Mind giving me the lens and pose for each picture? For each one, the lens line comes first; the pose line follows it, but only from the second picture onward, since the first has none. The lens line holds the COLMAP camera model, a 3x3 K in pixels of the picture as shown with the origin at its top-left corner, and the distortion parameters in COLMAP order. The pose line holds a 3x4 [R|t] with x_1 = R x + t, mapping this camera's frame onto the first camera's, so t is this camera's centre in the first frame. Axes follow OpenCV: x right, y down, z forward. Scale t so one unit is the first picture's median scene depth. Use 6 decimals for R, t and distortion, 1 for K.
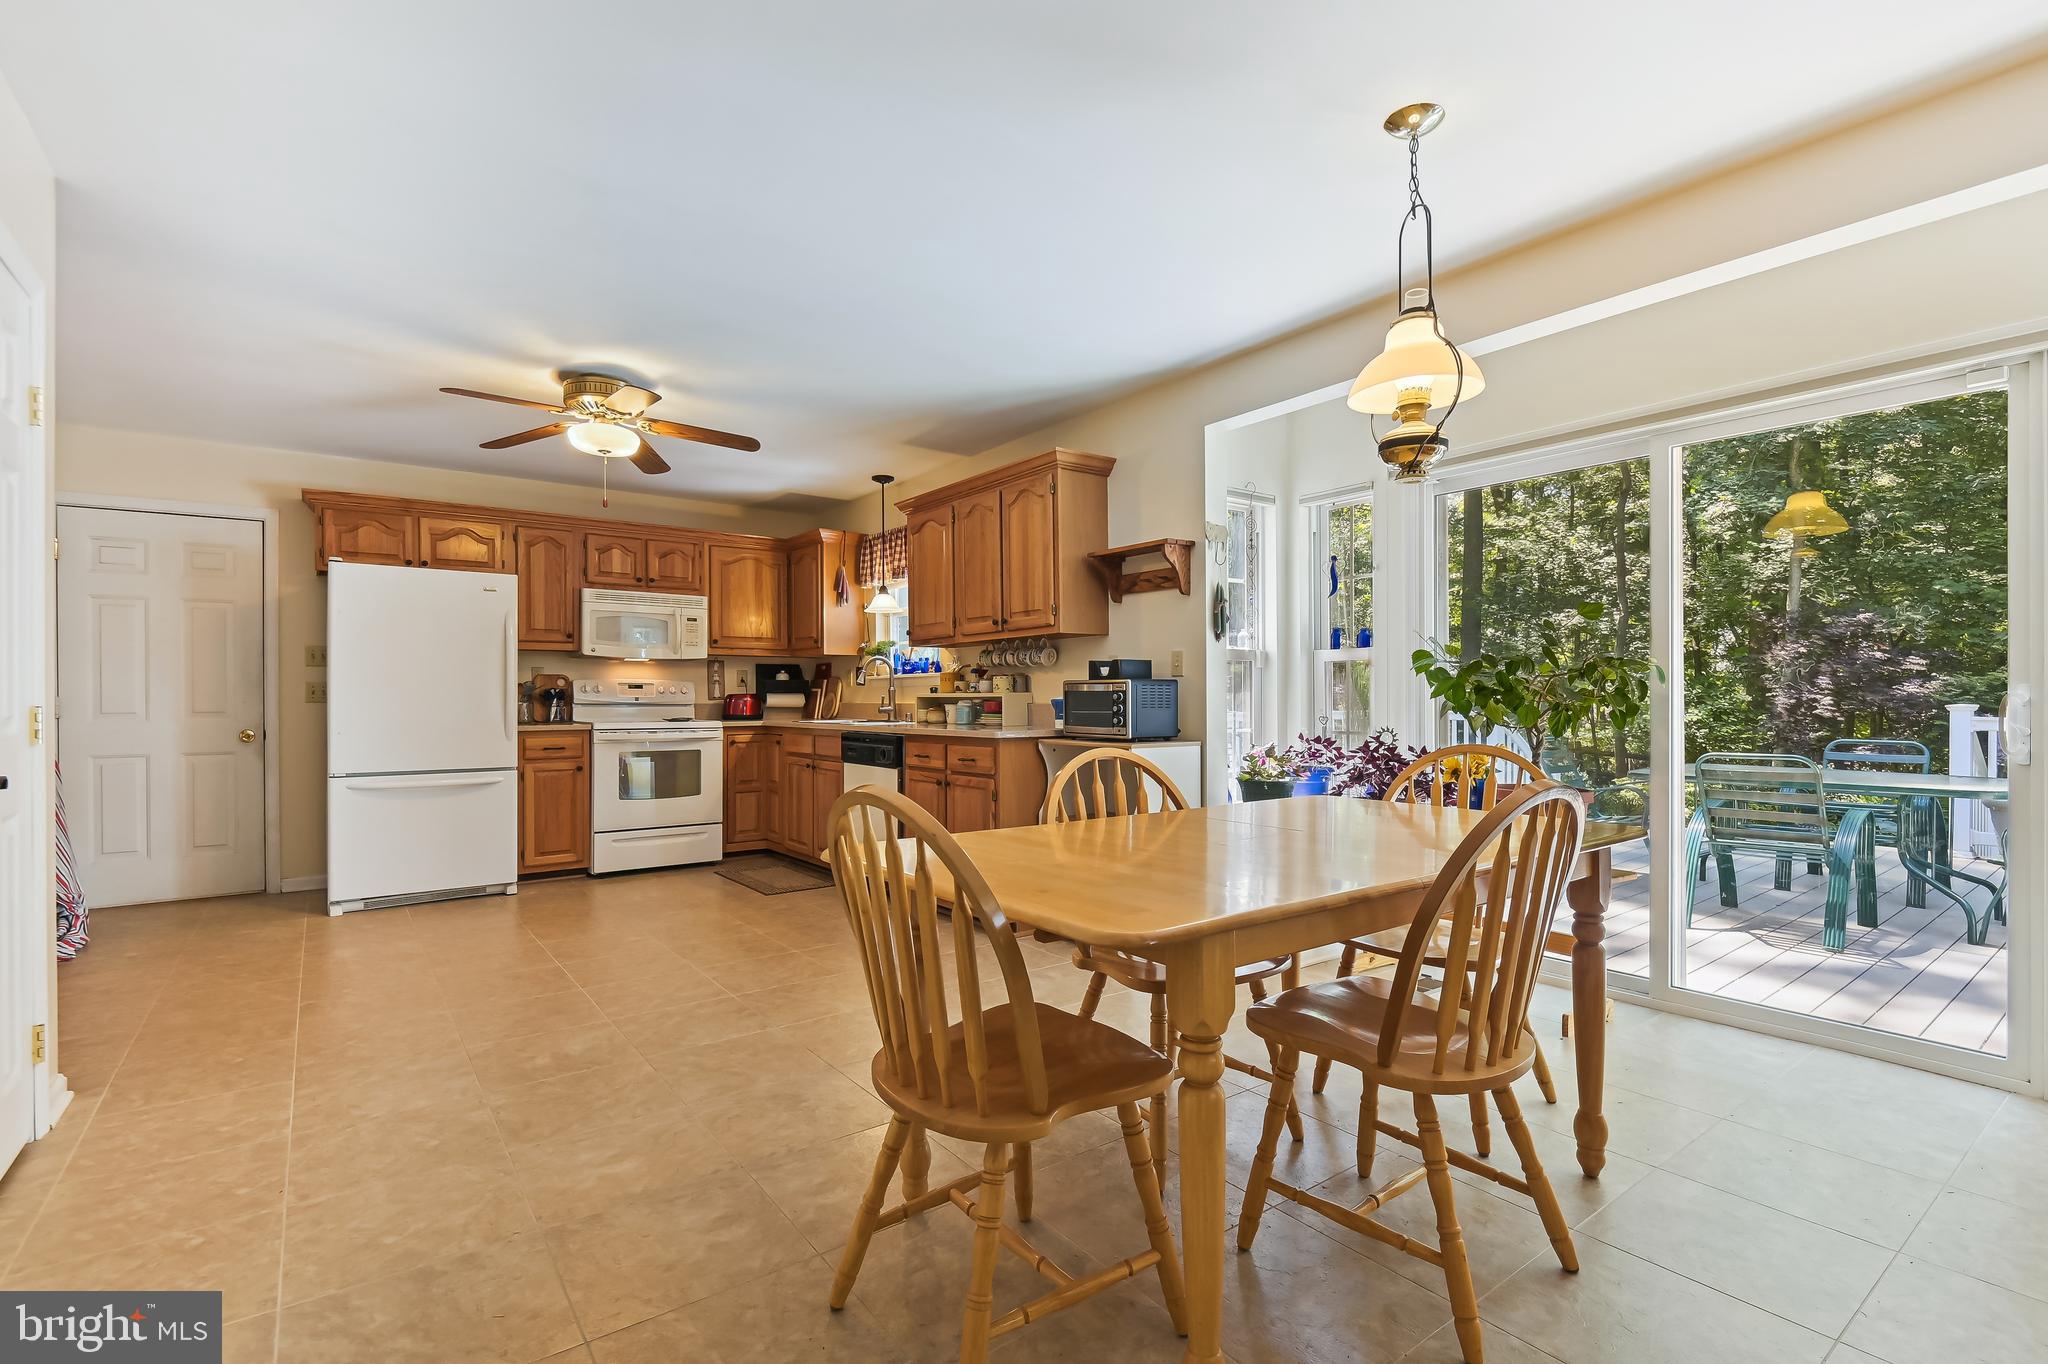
lens RADIAL K [[936.2, 0, 1037.6], [0, 936.2, 693.9], [0, 0, 1]] dist [0.017617, -0.008695]
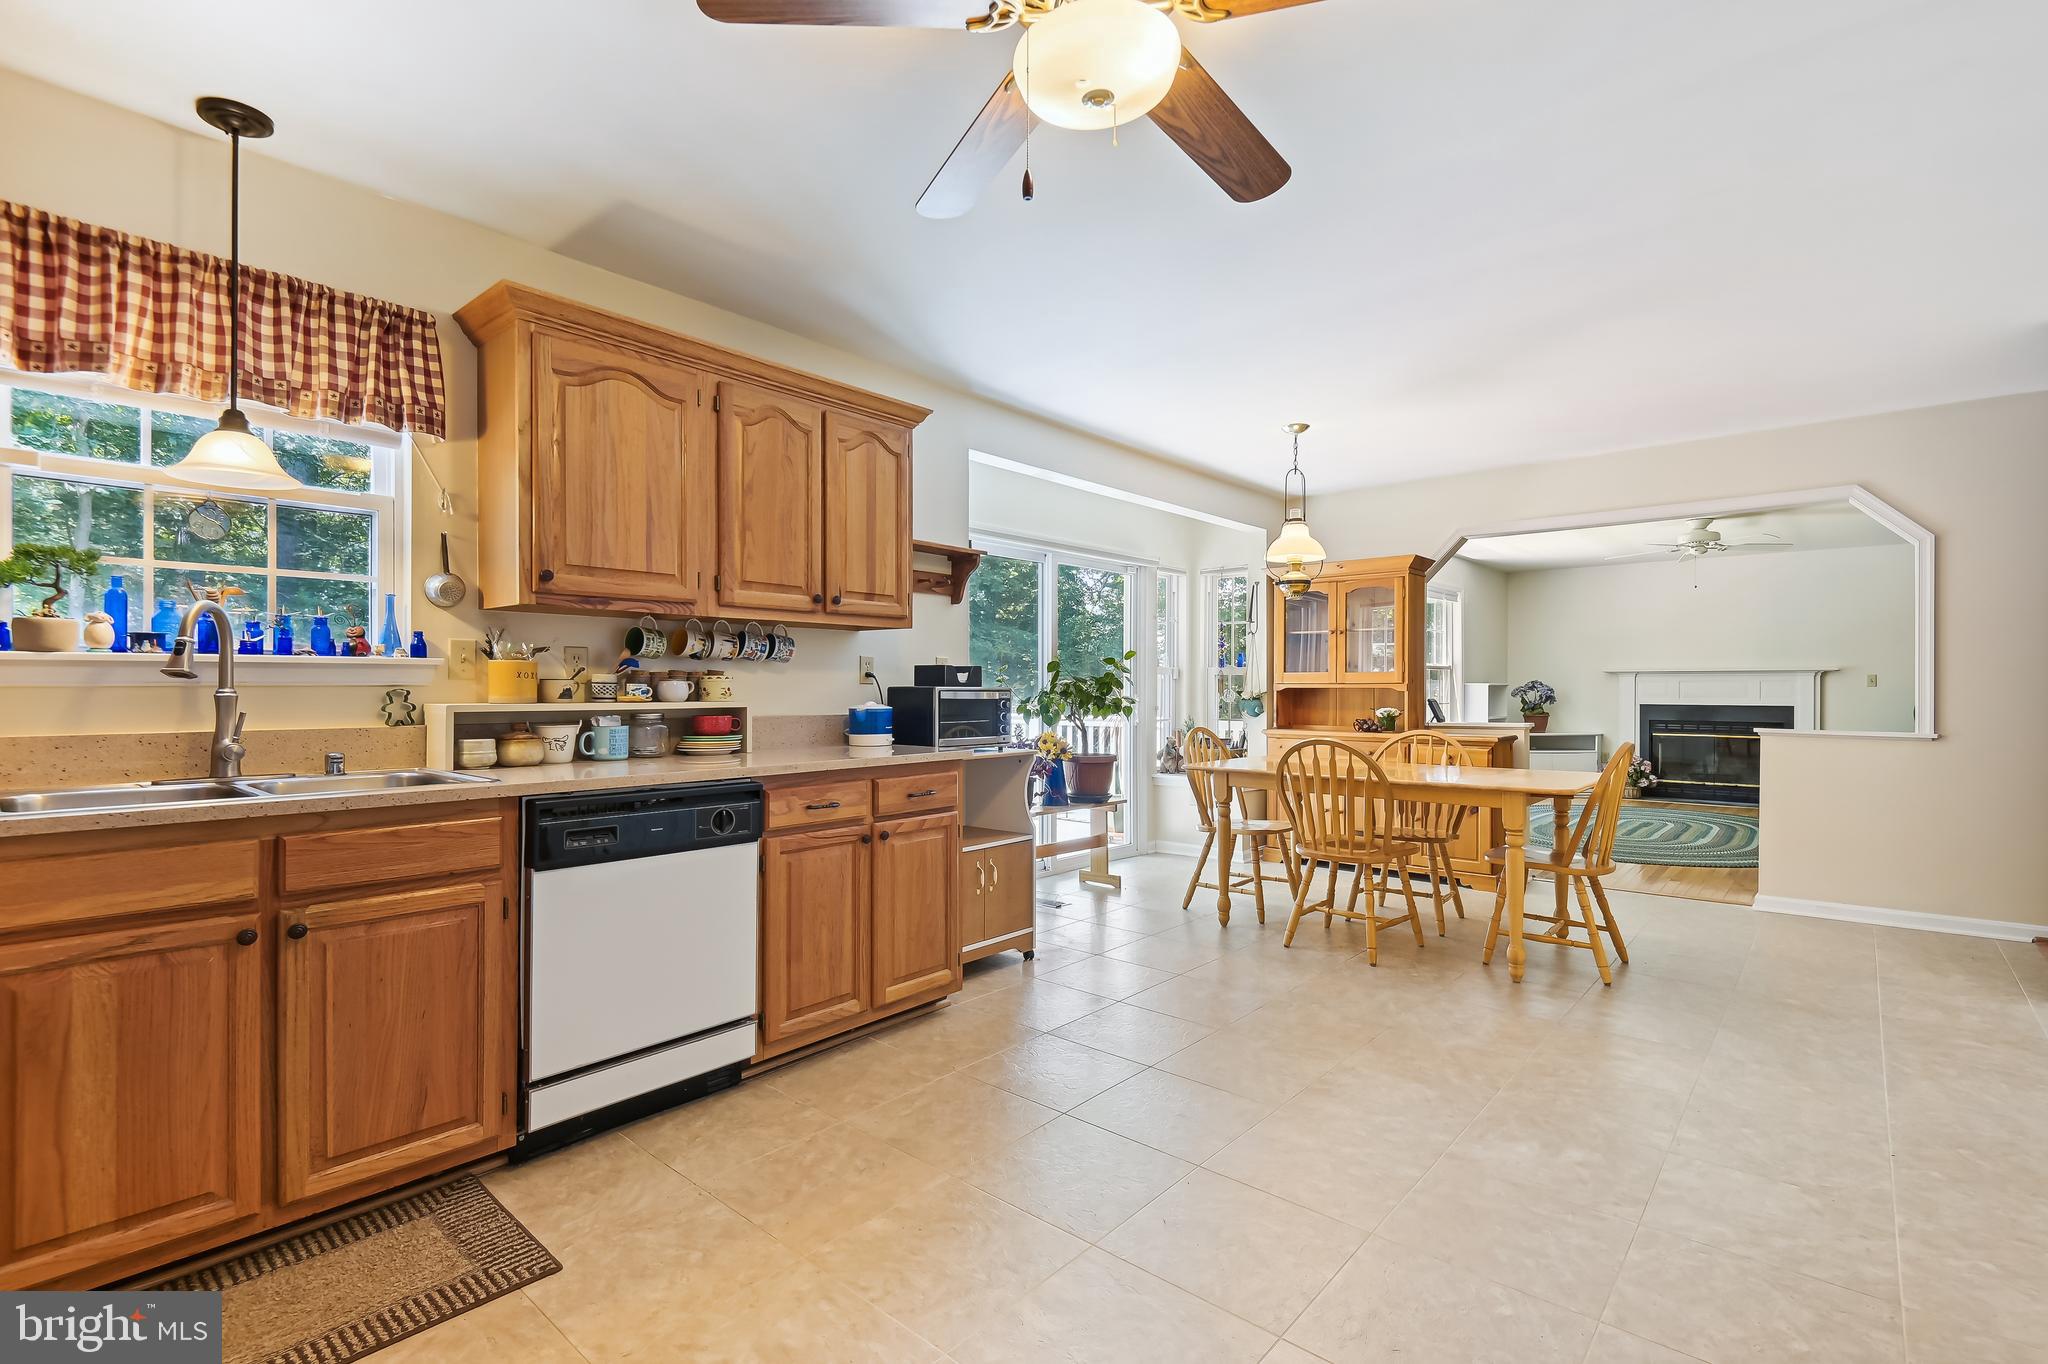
lens RADIAL K [[936.2, 0, 1032.5], [0, 936.2, 686.2], [0, 0, 1]] dist [0.017617, -0.008695]
pose [[-0.198883, 0.006356, 0.980003, -0.589605], [-0.002280, 0.999973, -0.006948, -0.006305], [-0.980021, -0.003617, -0.198863, 0.773952]]
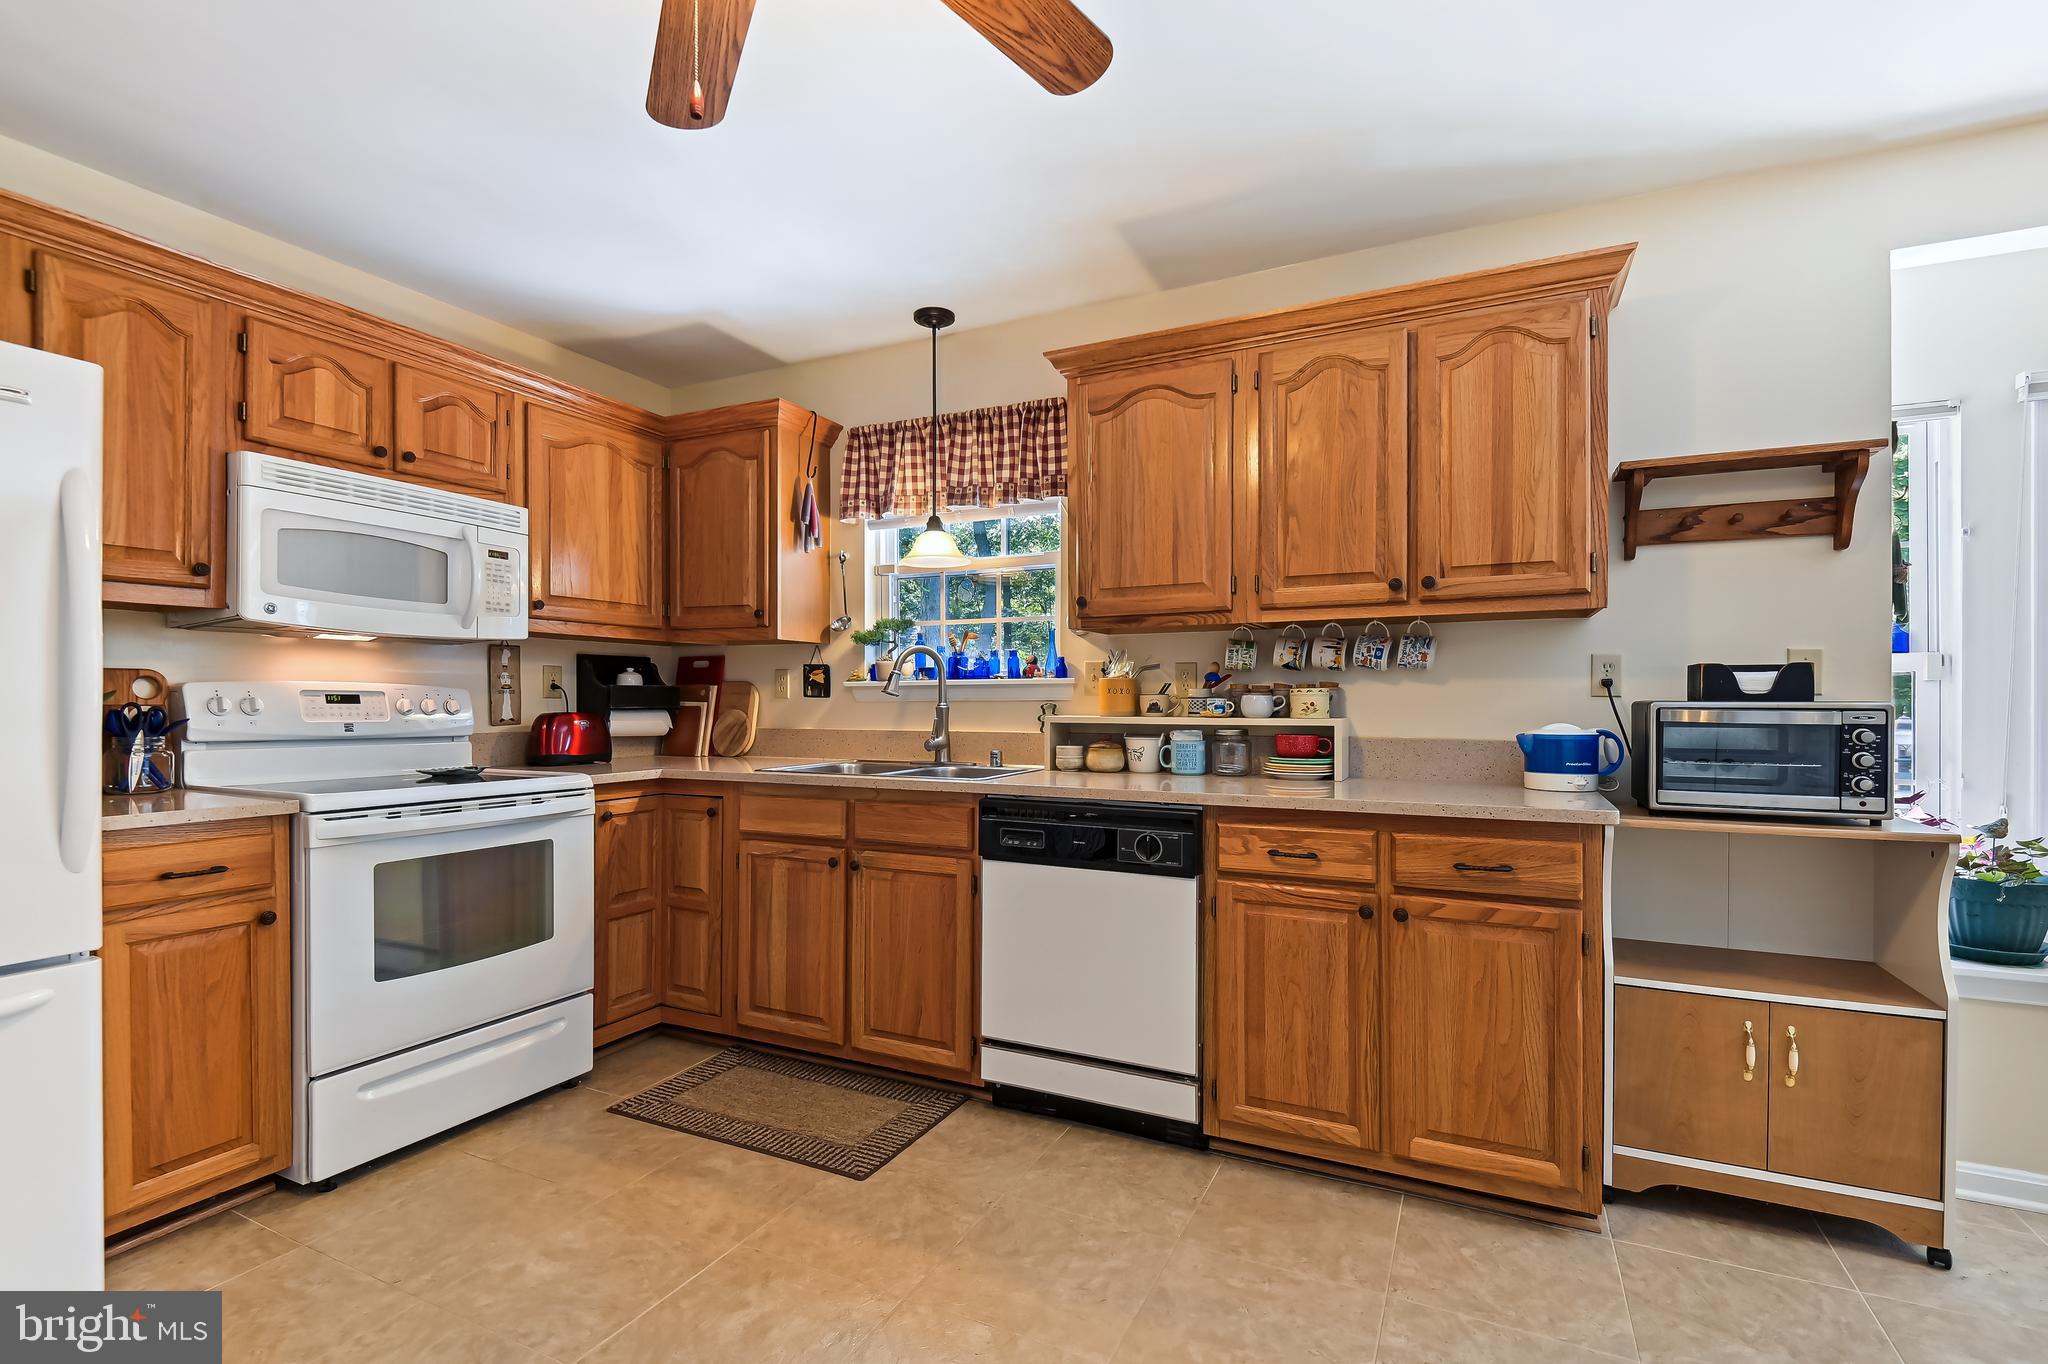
lens RADIAL K [[936.2, 0, 1022.1], [0, 936.2, 697.7], [0, 0, 1]] dist [0.017617, -0.008695]
pose [[0.896126, 0.004386, 0.443777, -0.362209], [-0.004744, 0.999989, -0.000305, -0.010242], [-0.443774, -0.001832, 0.896137, 0.494660]]
